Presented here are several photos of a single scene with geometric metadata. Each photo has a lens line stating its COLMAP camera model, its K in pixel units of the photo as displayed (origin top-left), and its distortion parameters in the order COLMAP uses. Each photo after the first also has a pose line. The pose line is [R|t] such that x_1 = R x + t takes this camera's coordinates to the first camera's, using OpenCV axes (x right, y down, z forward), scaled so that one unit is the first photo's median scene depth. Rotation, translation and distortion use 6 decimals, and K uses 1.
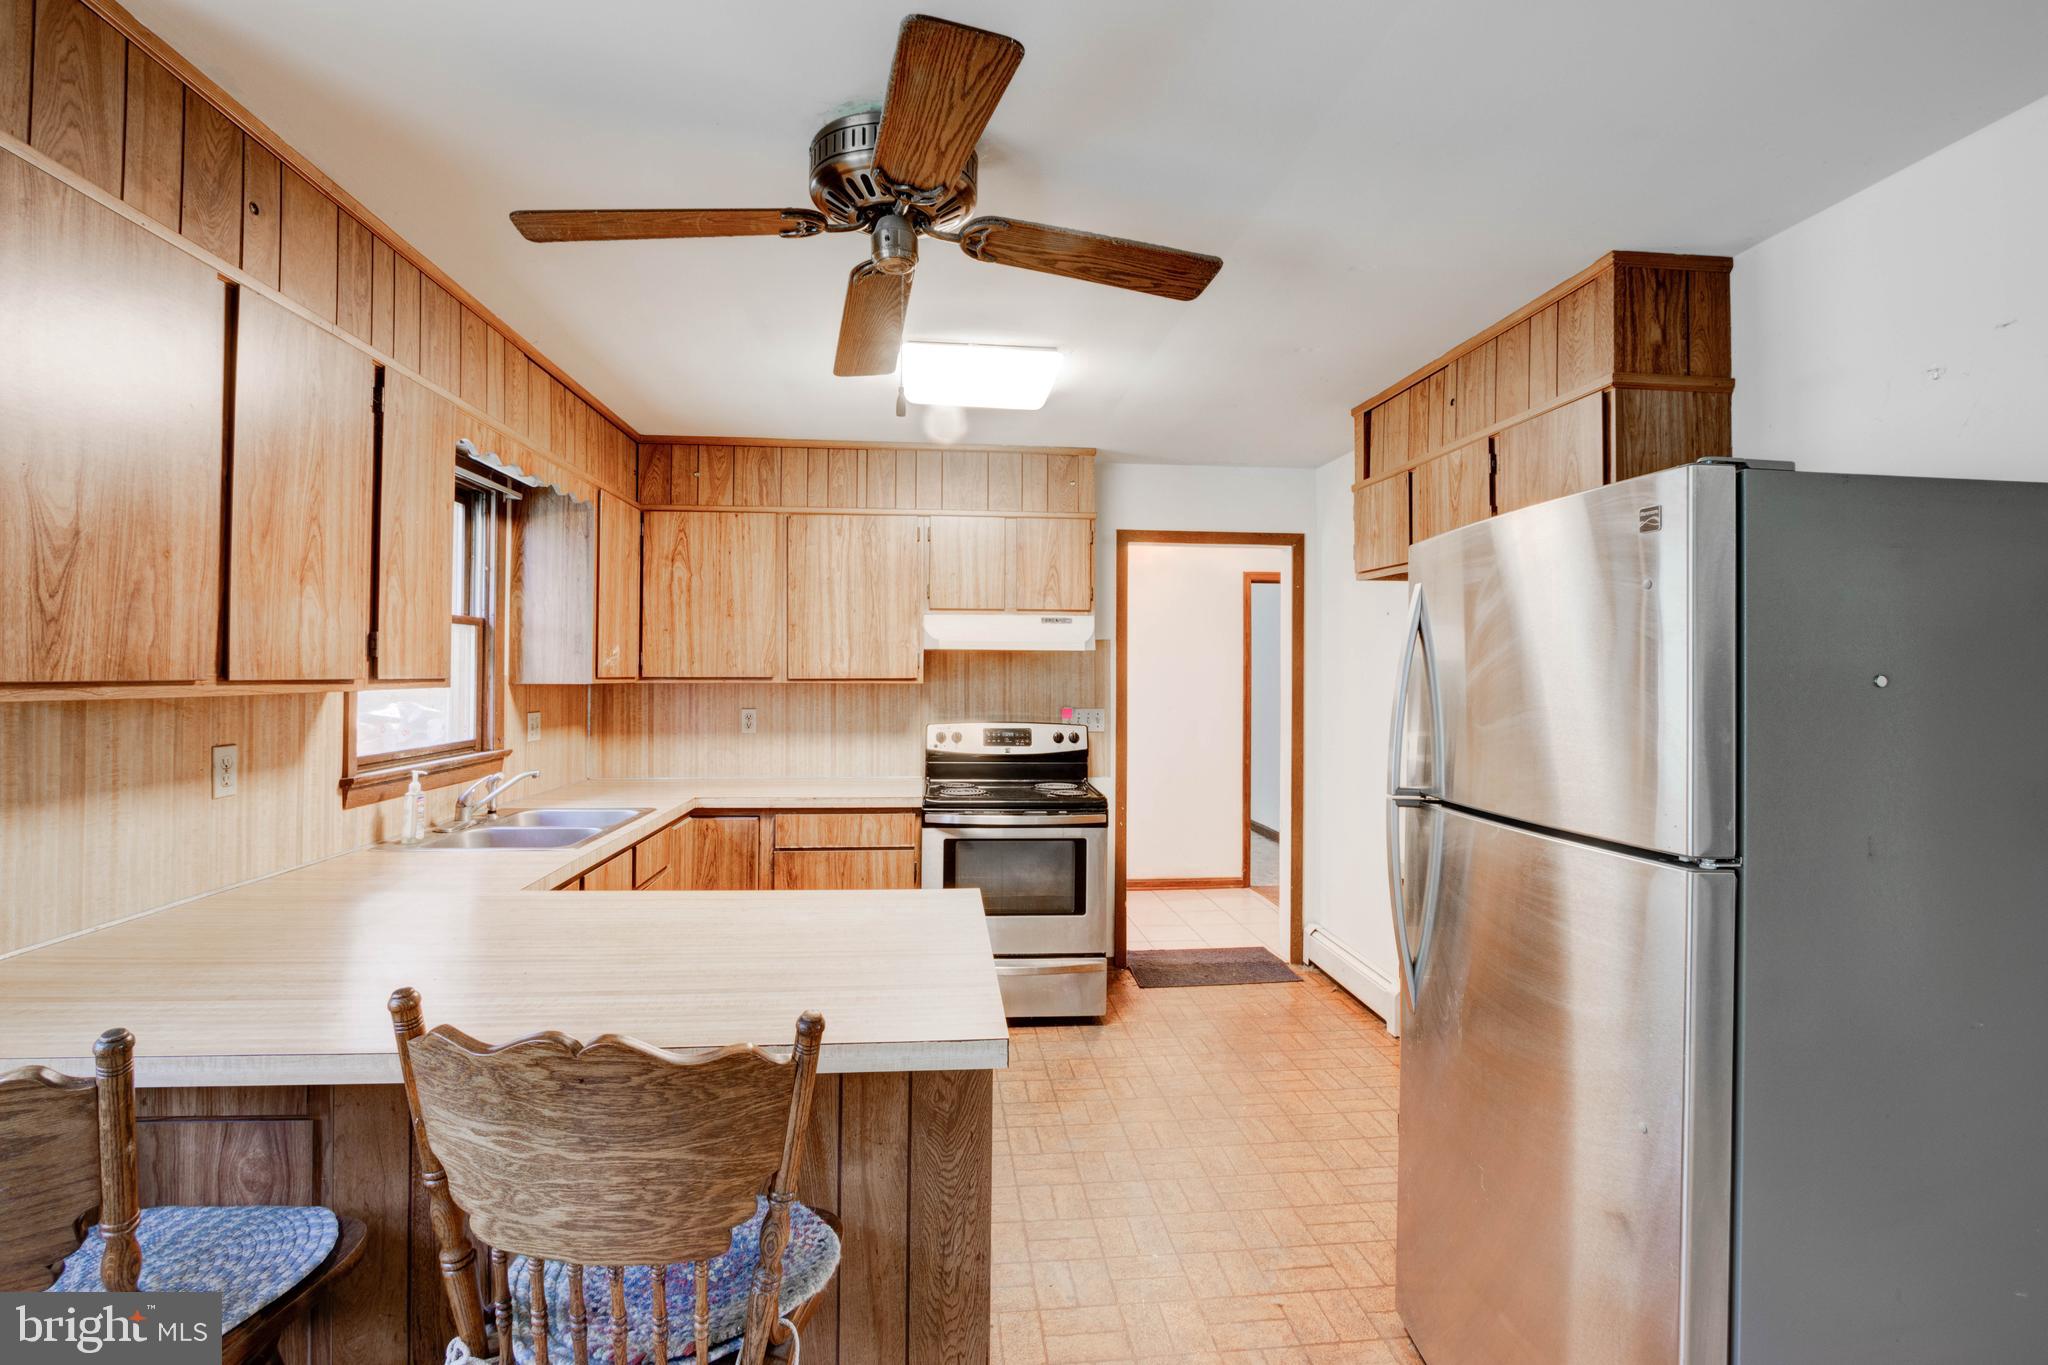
lens RADIAL K [[946.5, 0, 1020.8], [0, 946.5, 653.4], [0, 0, 1]] dist [-0.026731, 0.006884]
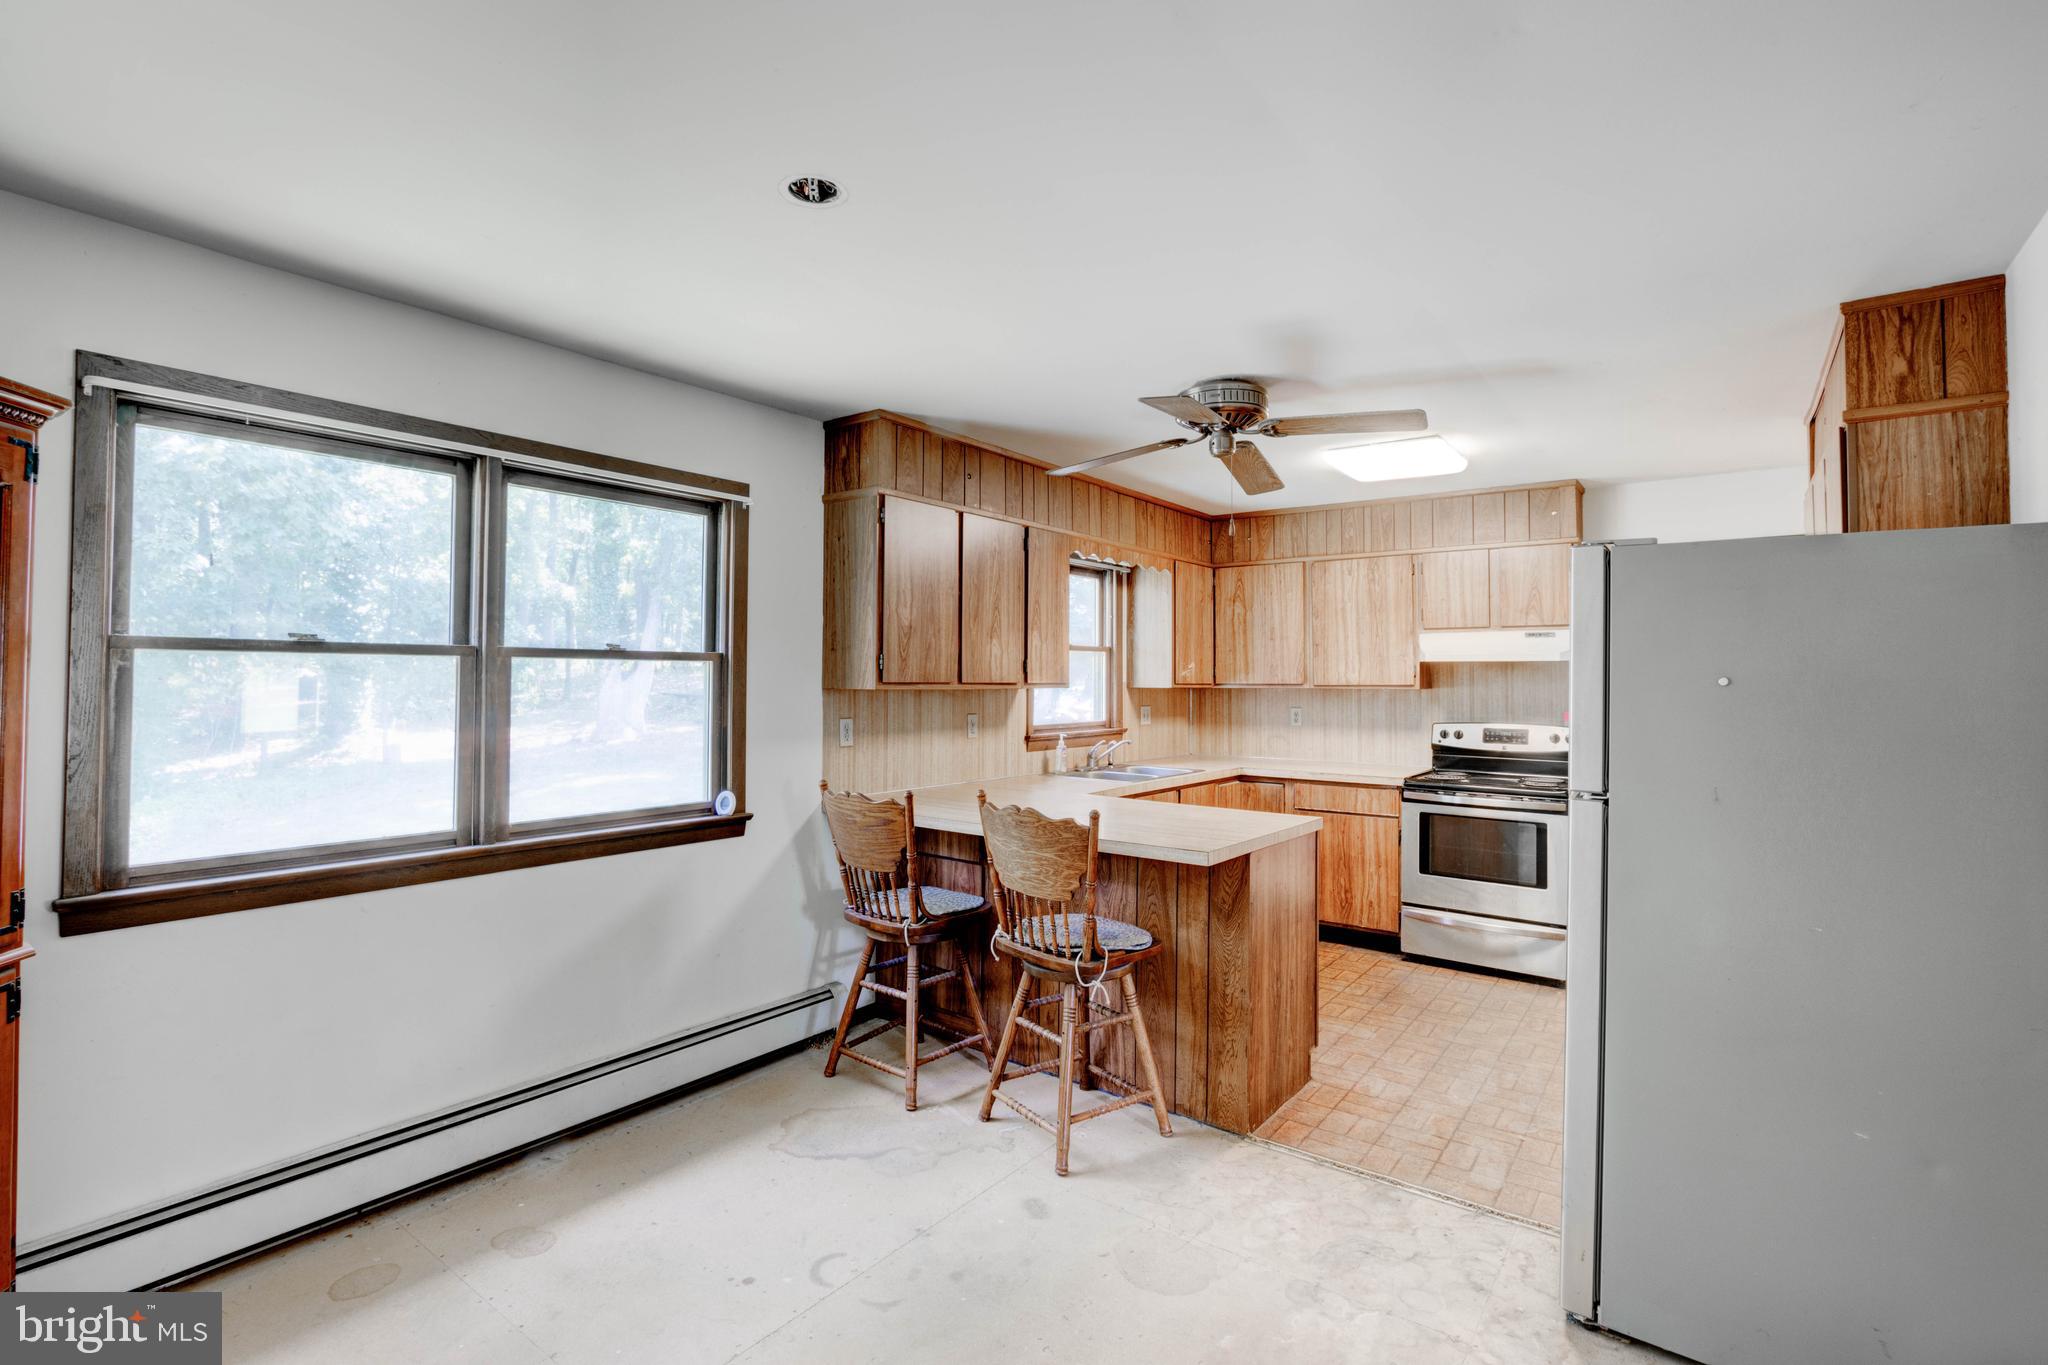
lens RADIAL K [[946.5, 0, 1020.8], [0, 946.5, 653.4], [0, 0, 1]] dist [-0.026731, 0.006884]
pose [[0.737109, -0.020143, -0.675474, 0.497763], [0.012440, 0.999791, -0.016238, -0.002273], [0.675660, 0.003566, 0.737205, -0.375104]]
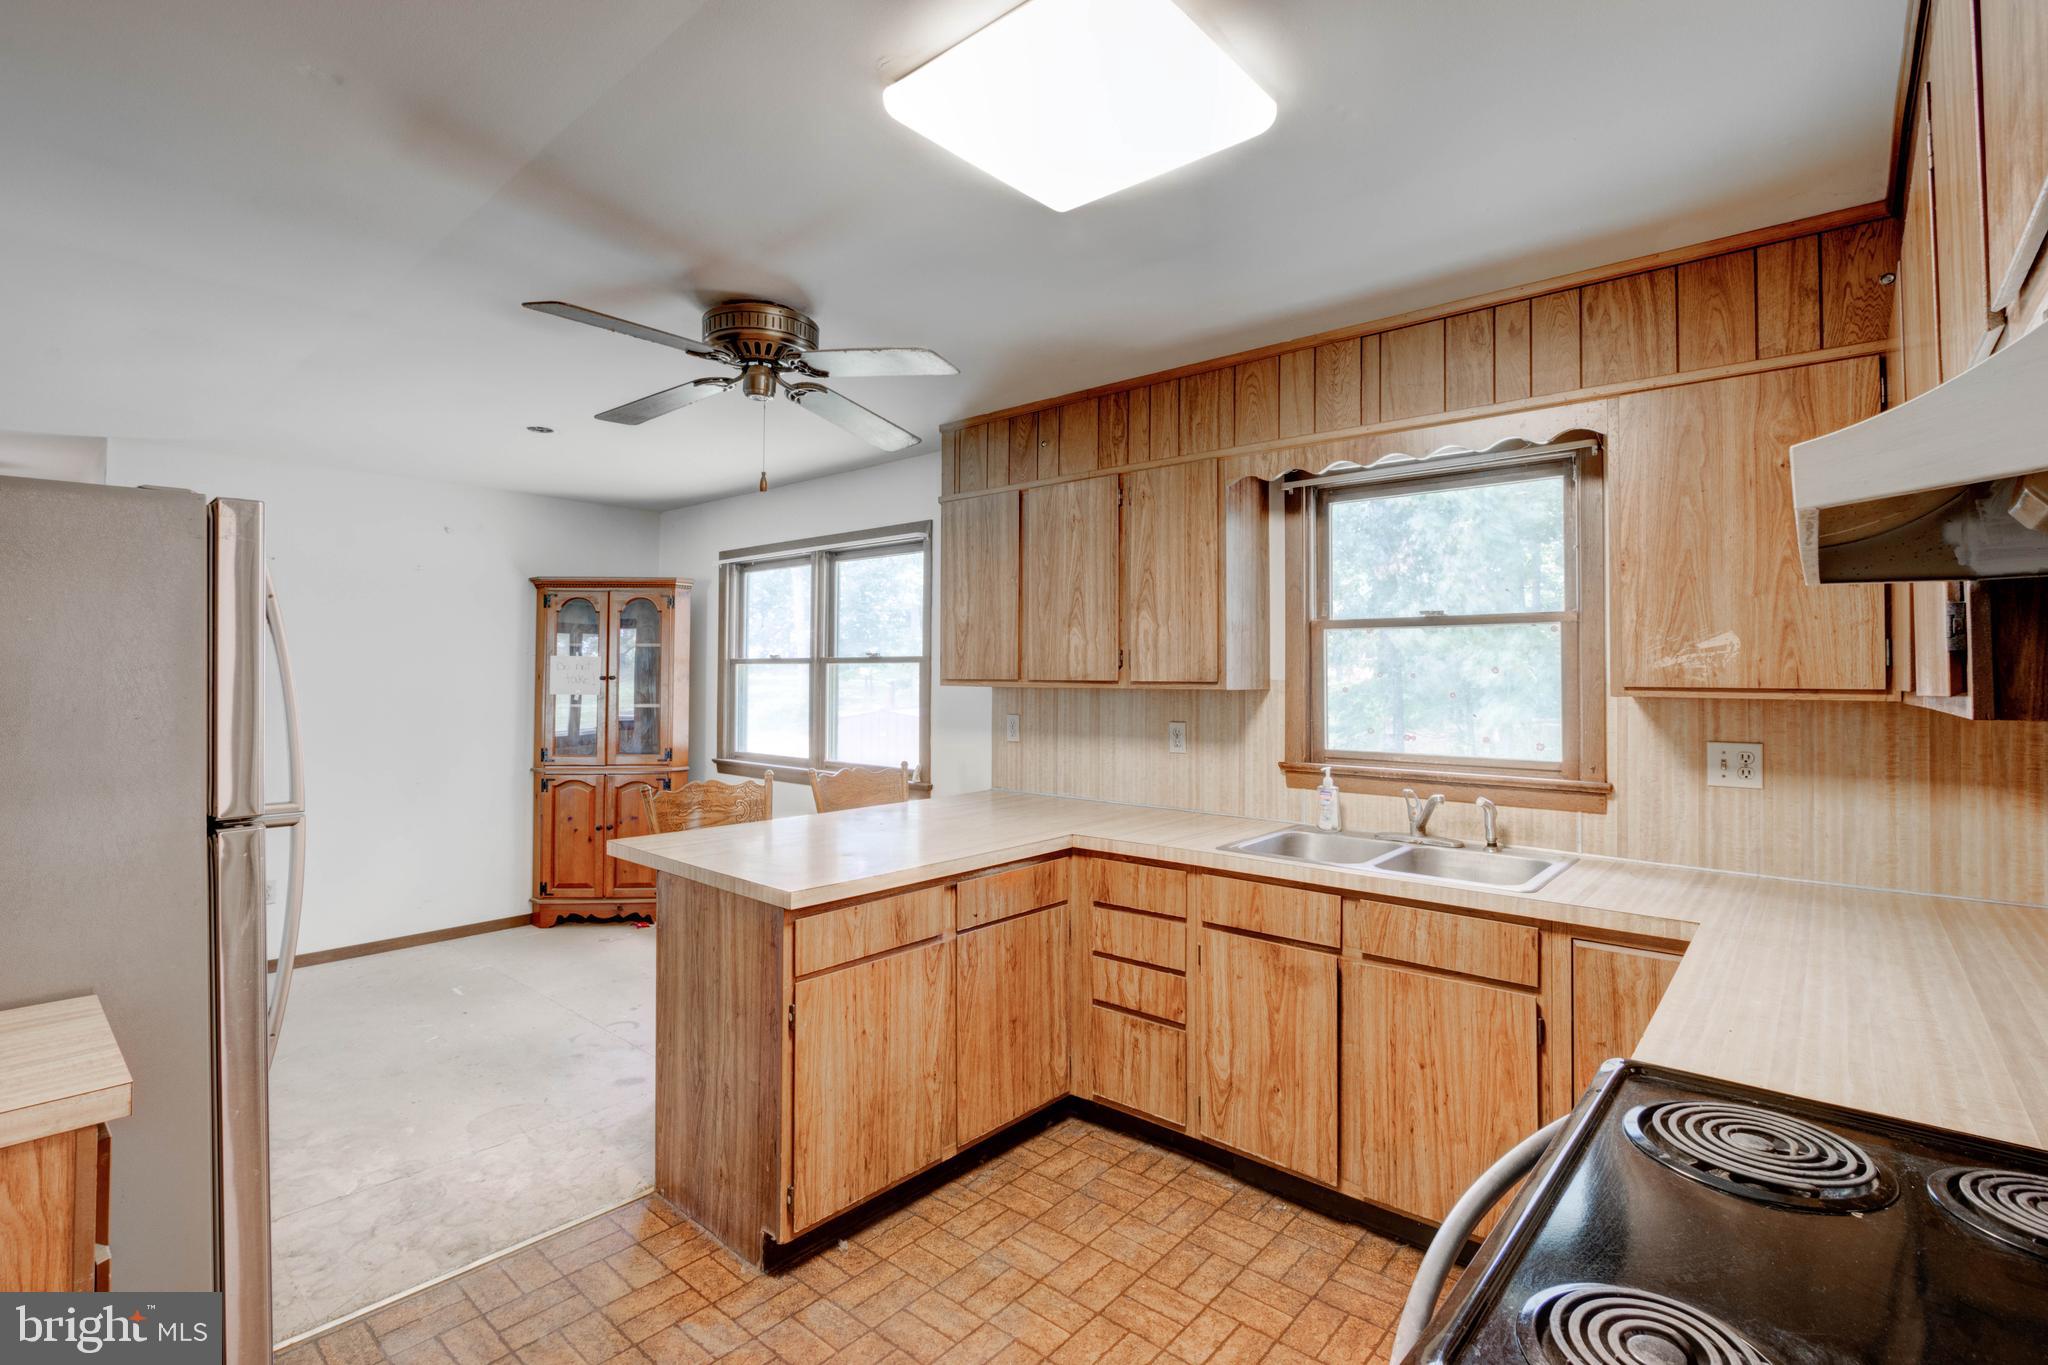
lens RADIAL K [[946.5, 0, 1020.8], [0, 946.5, 653.4], [0, 0, 1]] dist [-0.026731, 0.006884]
pose [[-0.726409, -0.019825, -0.686977, 0.354941], [0.008543, 0.999246, -0.037870, 0.028068], [0.687210, -0.033378, -0.725692, 1.451340]]
